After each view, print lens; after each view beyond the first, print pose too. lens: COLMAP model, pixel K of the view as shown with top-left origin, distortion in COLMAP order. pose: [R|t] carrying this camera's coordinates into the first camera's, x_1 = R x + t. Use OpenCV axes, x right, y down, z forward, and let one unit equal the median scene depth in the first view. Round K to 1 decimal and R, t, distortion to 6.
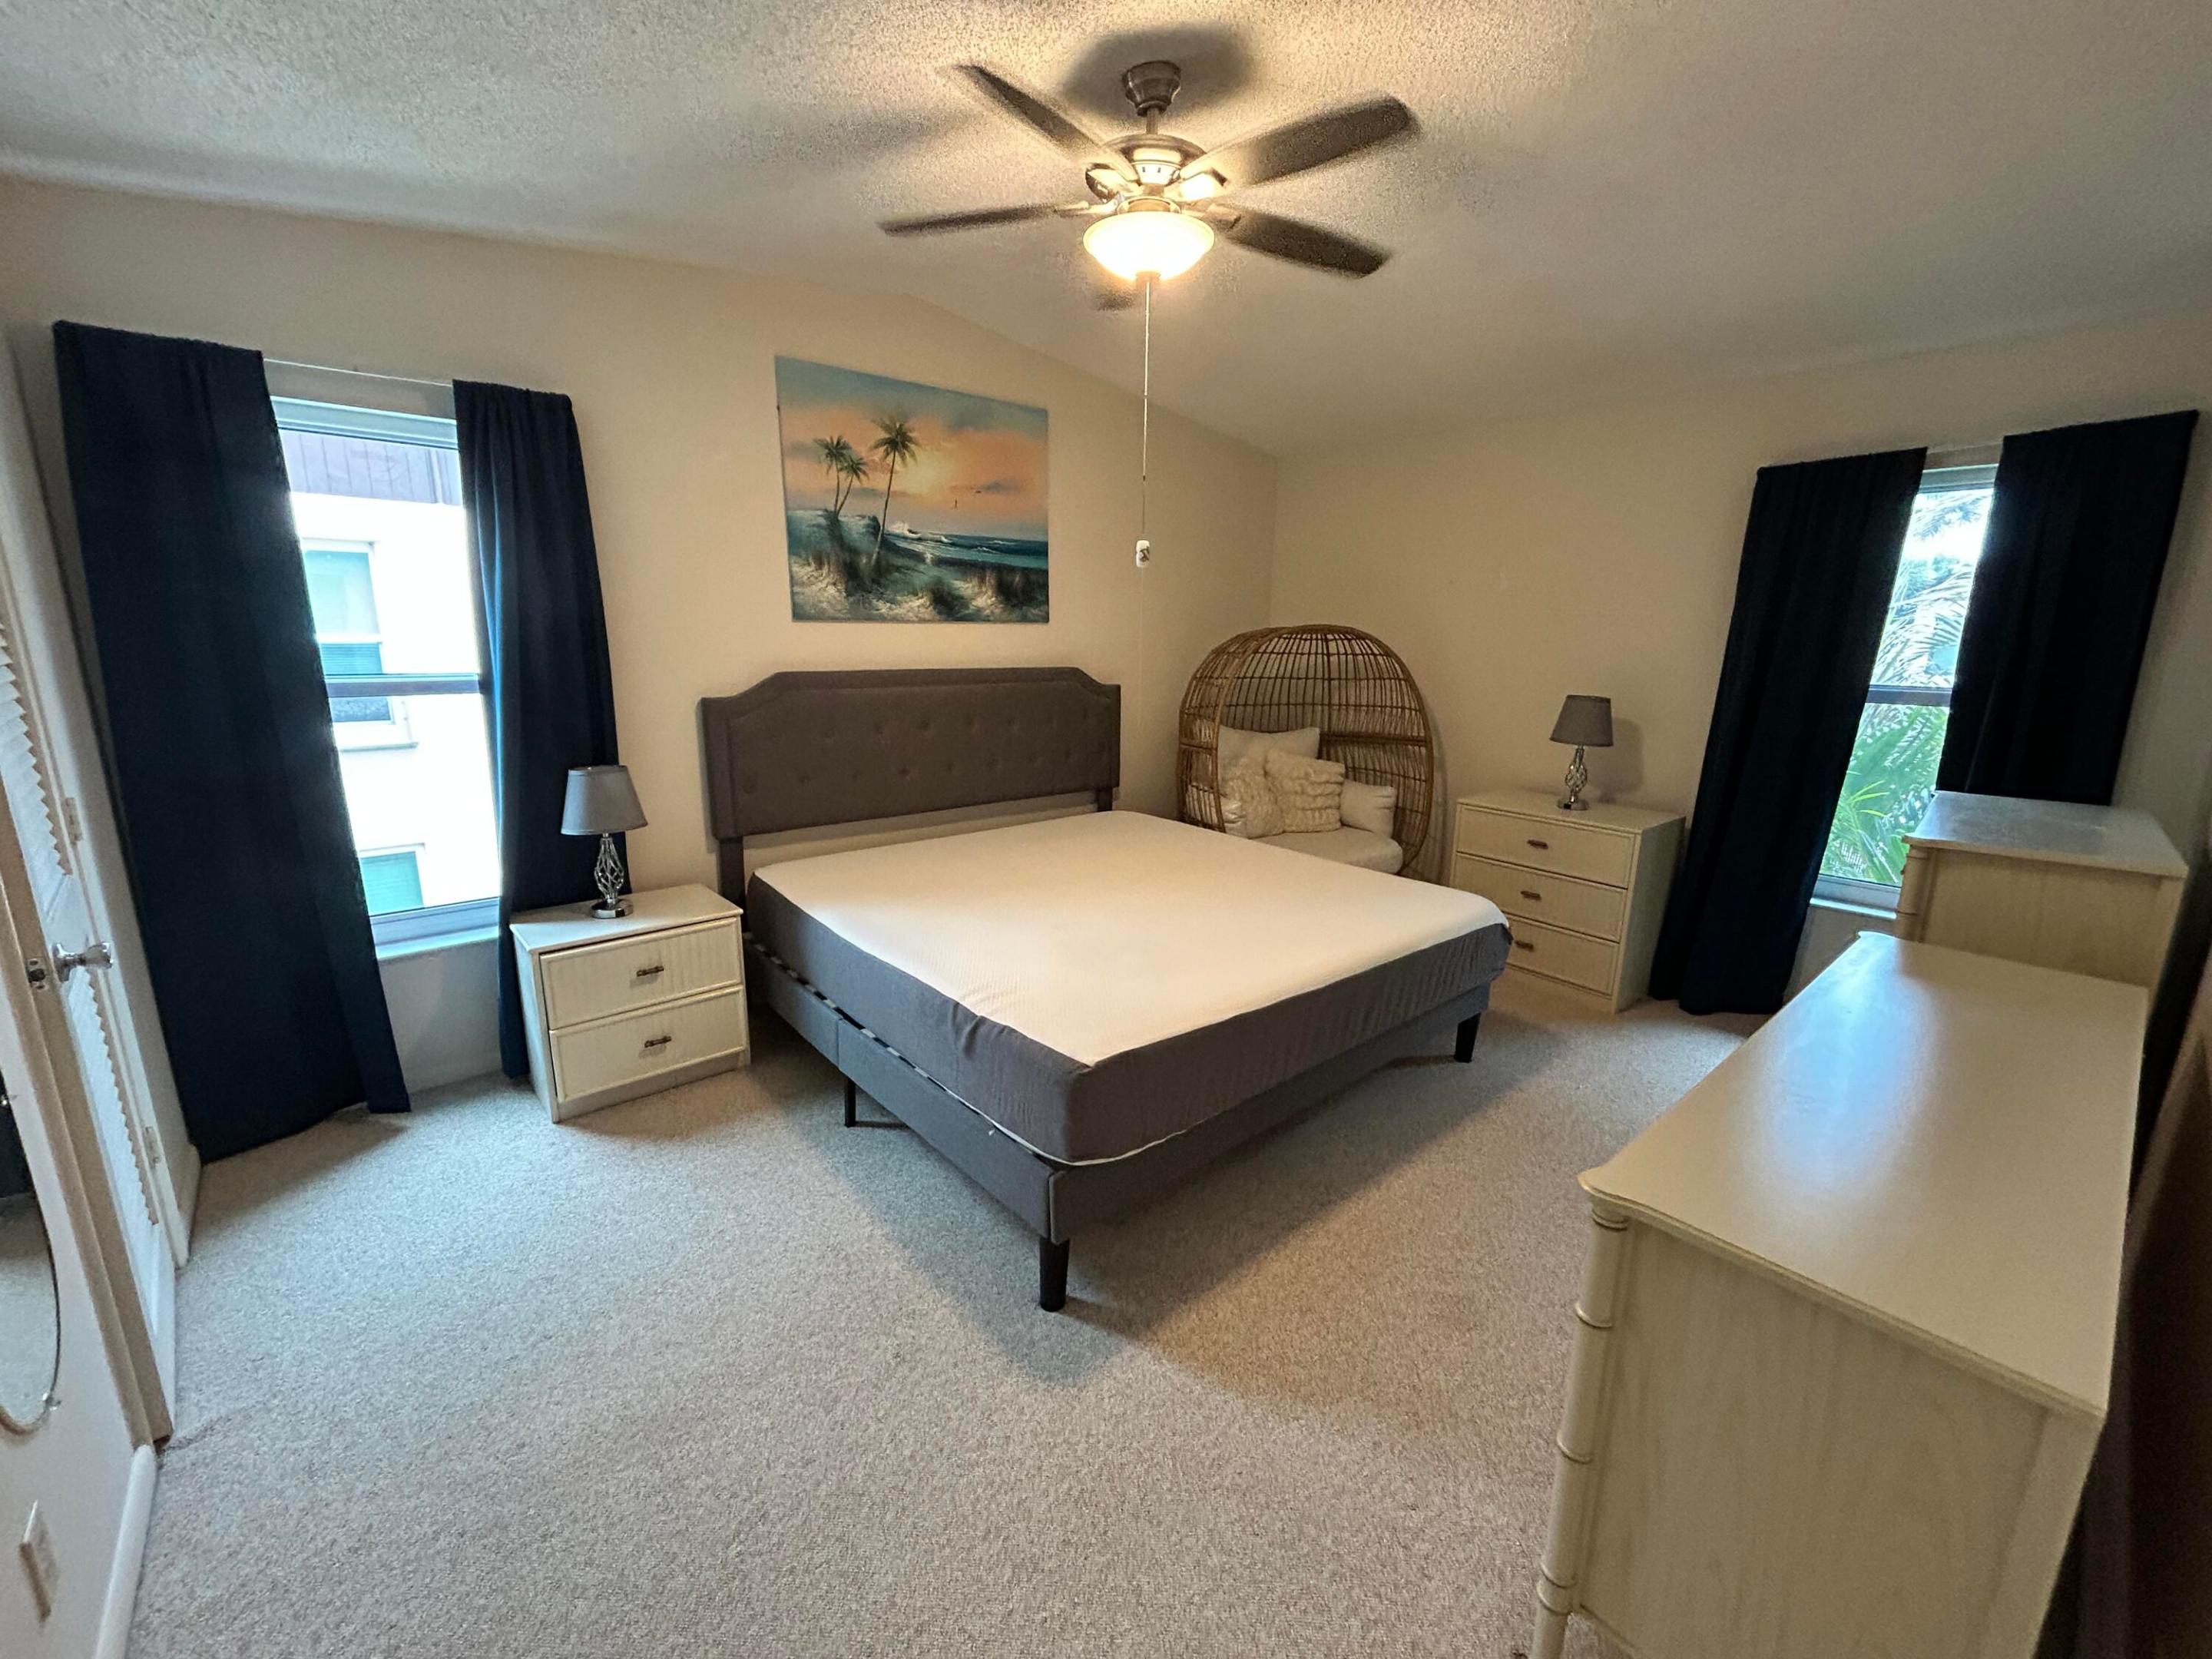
lens RADIAL K [[894.4, 0, 1110.9], [0, 894.4, 816.6], [0, 0, 1]] dist [-0.007962, 0.001014]
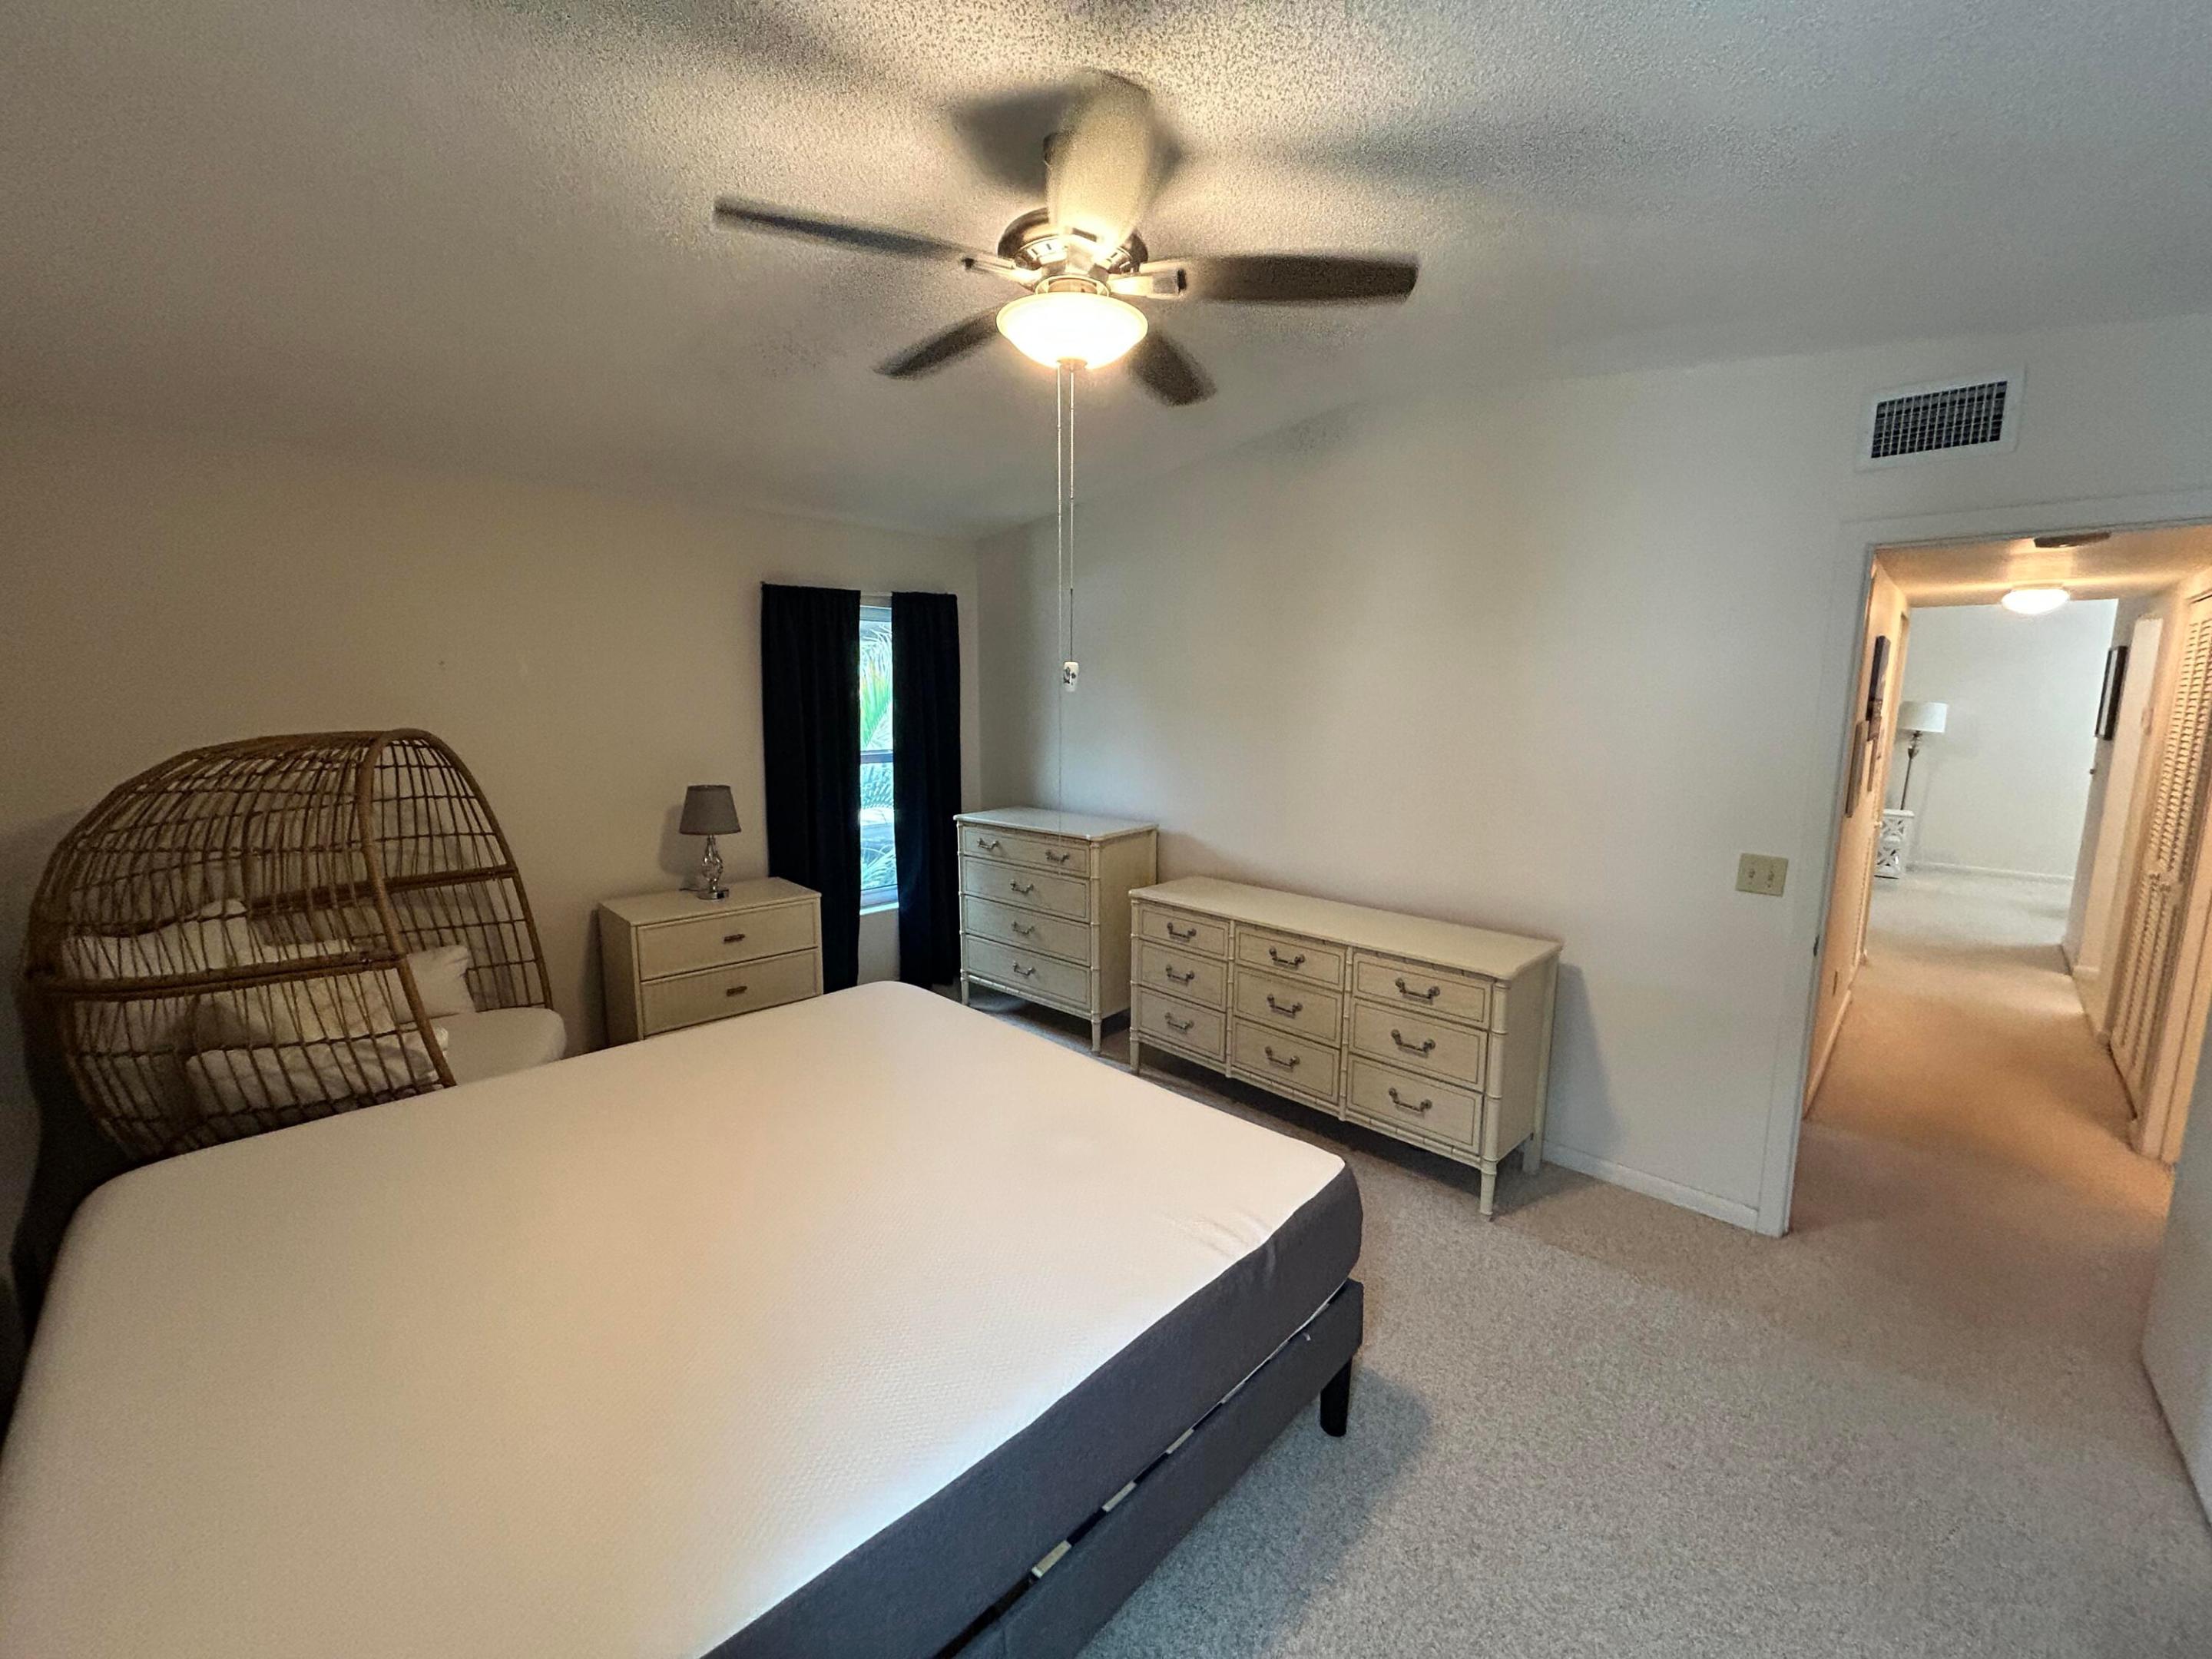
lens RADIAL K [[894.4, 0, 1106.1], [0, 894.4, 832.1], [0, 0, 1]] dist [-0.007962, 0.001014]
pose [[-0.081869, -0.164461, 0.982980, -0.488823], [0.200602, 0.963387, 0.177890, -0.170885], [-0.976246, 0.211751, -0.045881, 0.622414]]
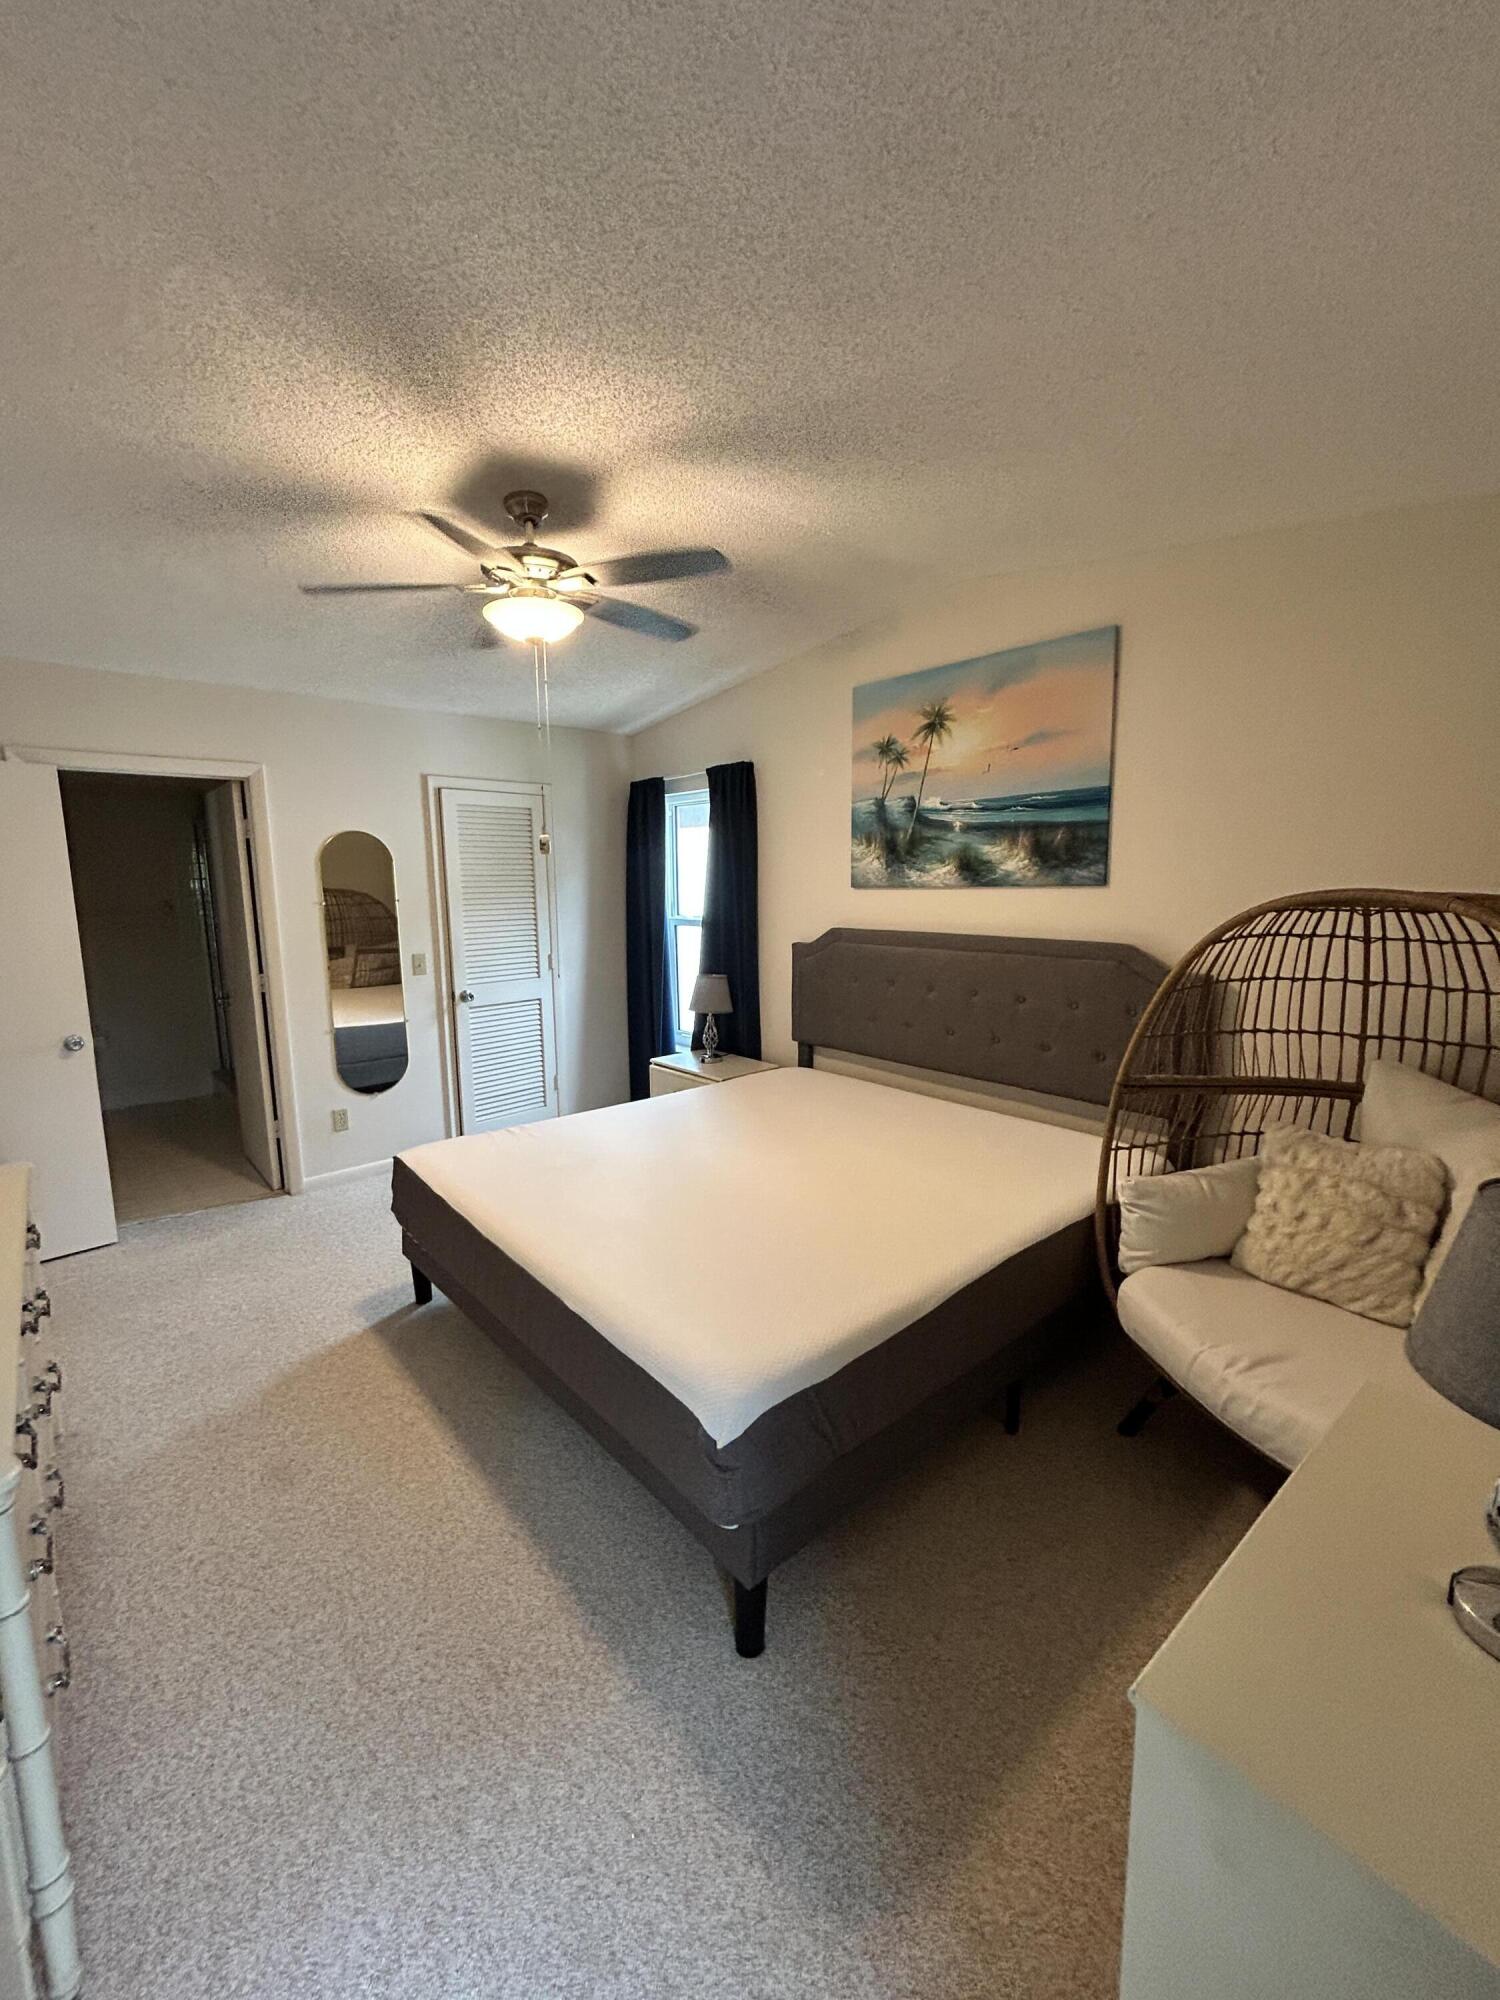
lens RADIAL K [[808.6, 0, 756.0], [0, 808.6, 1010.2], [0, 0, 1]] dist [-0.007962, 0.001014]
pose [[0.041435, 0.130762, -0.990548, 0.755368], [-0.205644, 0.971289, 0.119617, -0.152373], [0.977749, 0.198744, 0.067136, 0.777708]]
